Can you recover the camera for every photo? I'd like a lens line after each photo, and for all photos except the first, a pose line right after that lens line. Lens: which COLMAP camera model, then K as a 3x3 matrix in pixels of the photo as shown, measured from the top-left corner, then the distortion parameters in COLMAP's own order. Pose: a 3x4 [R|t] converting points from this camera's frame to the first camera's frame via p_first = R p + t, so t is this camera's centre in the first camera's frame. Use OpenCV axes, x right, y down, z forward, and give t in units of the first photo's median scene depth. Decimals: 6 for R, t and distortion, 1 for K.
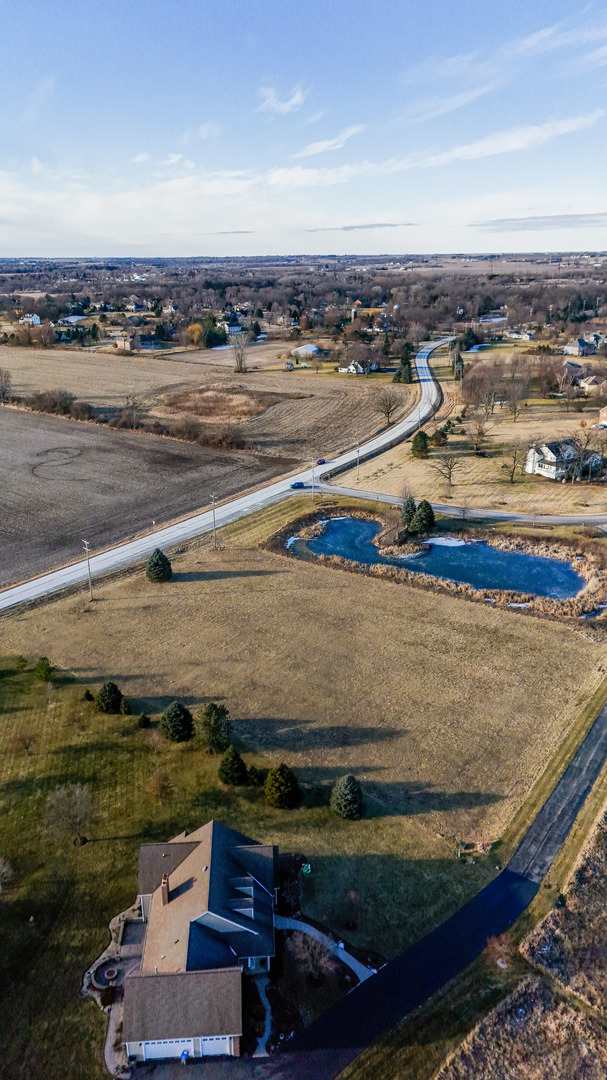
lens RADIAL K [[780.5, 0, 299.4], [0, 780.5, 541.7], [0, 0, 1]] dist [0.102711, -0.108947]
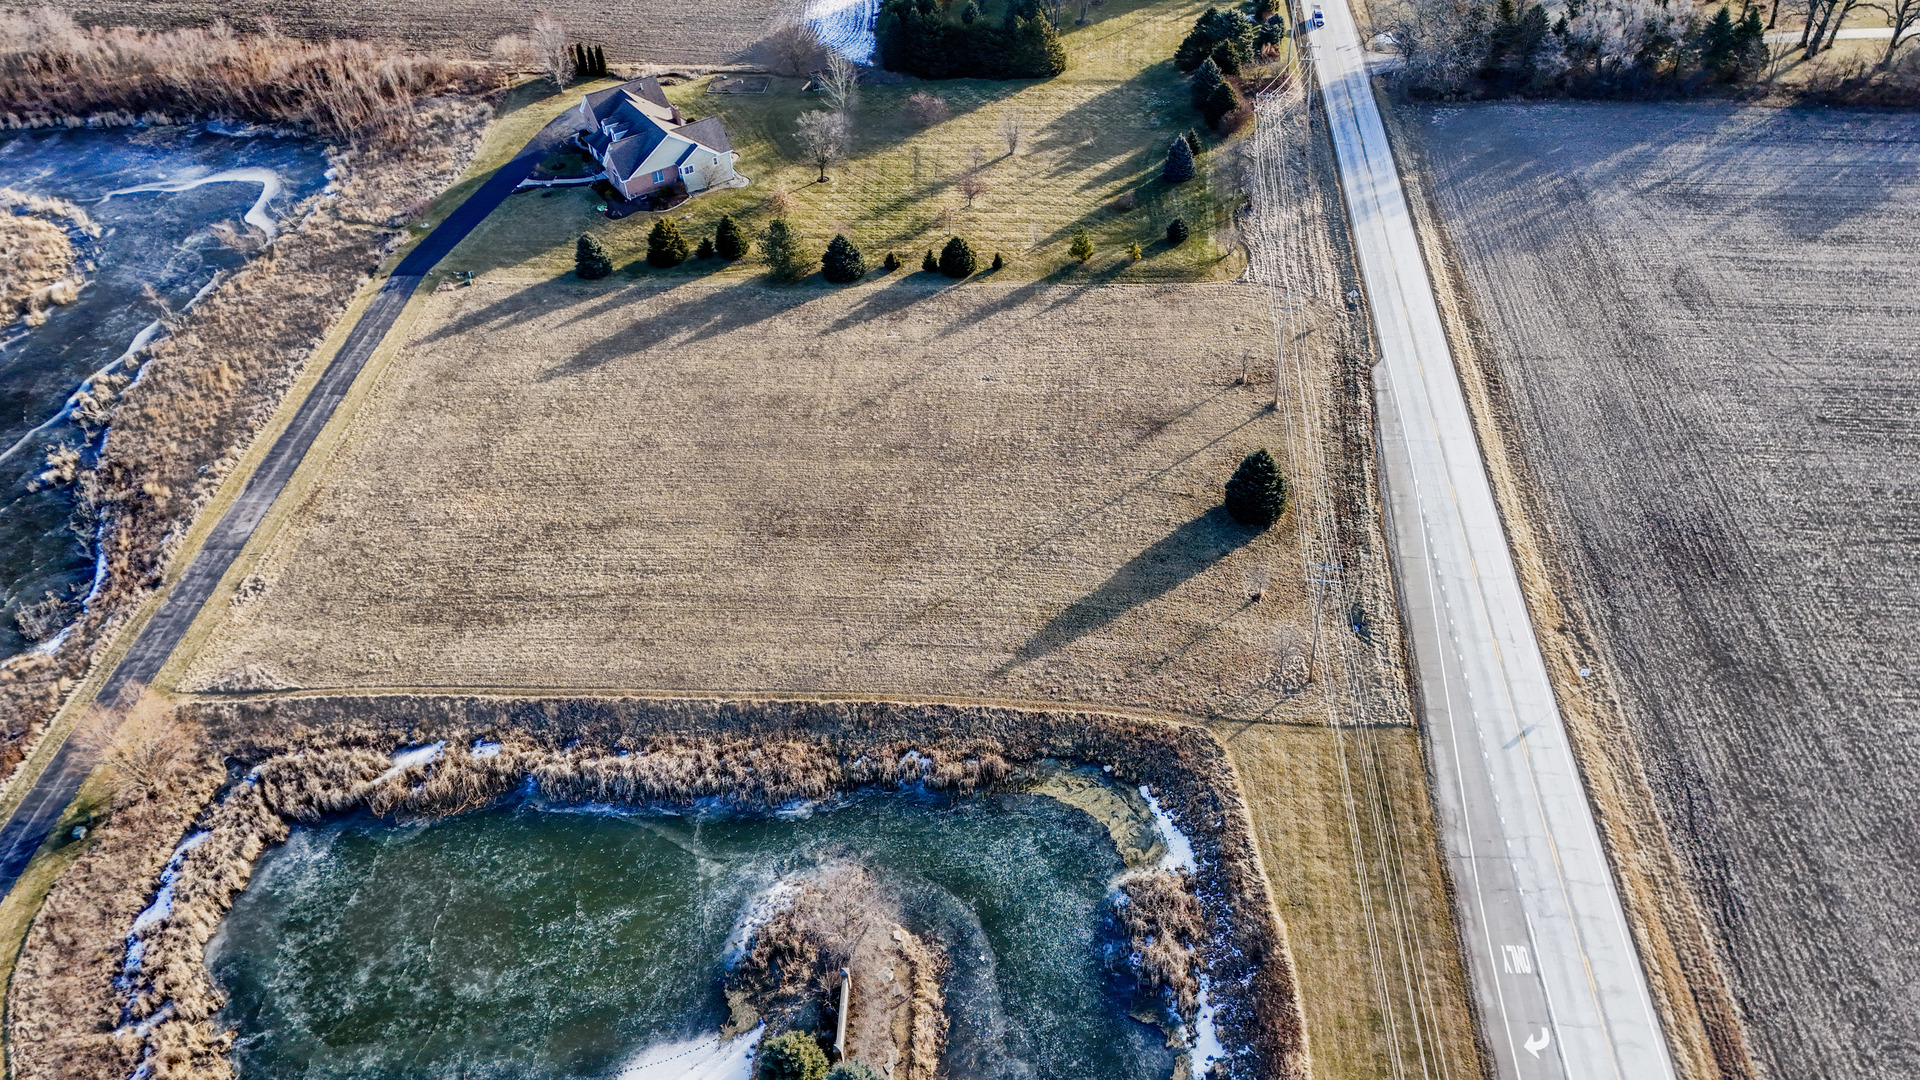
lens RADIAL K [[1464.9, 0, 960.0], [0, 1464.9, 540.0], [0, 0, 1]] dist [0.101789, -0.125491]
pose [[-0.861768, 0.365497, -0.351807, 0.216500], [-0.126459, 0.516823, 0.846701, -0.528783], [0.491288, 0.774149, -0.399161, 1.109698]]
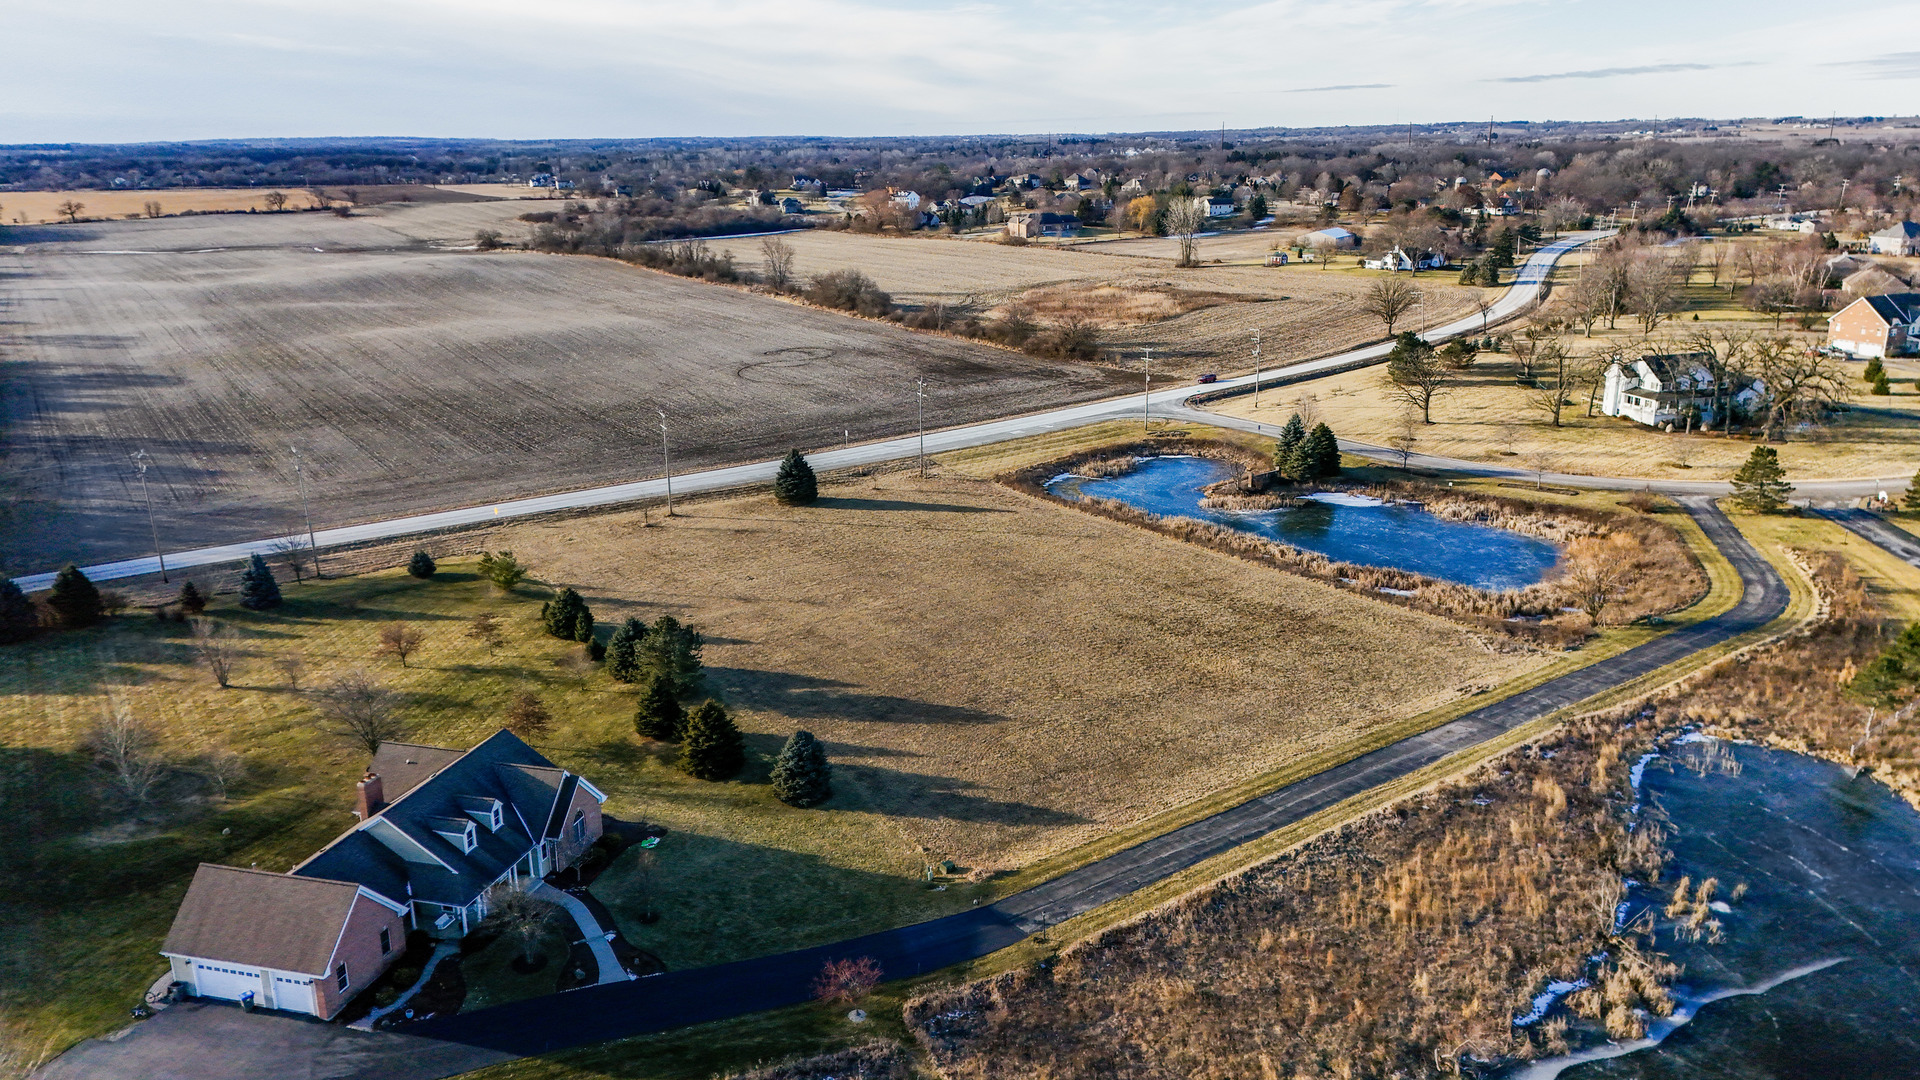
lens RADIAL K [[1387.5, 0, 960.0], [0, 1387.5, 540.0], [0, 0, 1]] dist [0.102711, -0.108947]
pose [[0.945538, 0.088769, -0.313174, 0.240806], [-0.108474, 0.993033, -0.046031, 0.098665], [0.306906, 0.077495, 0.948580, 0.035314]]
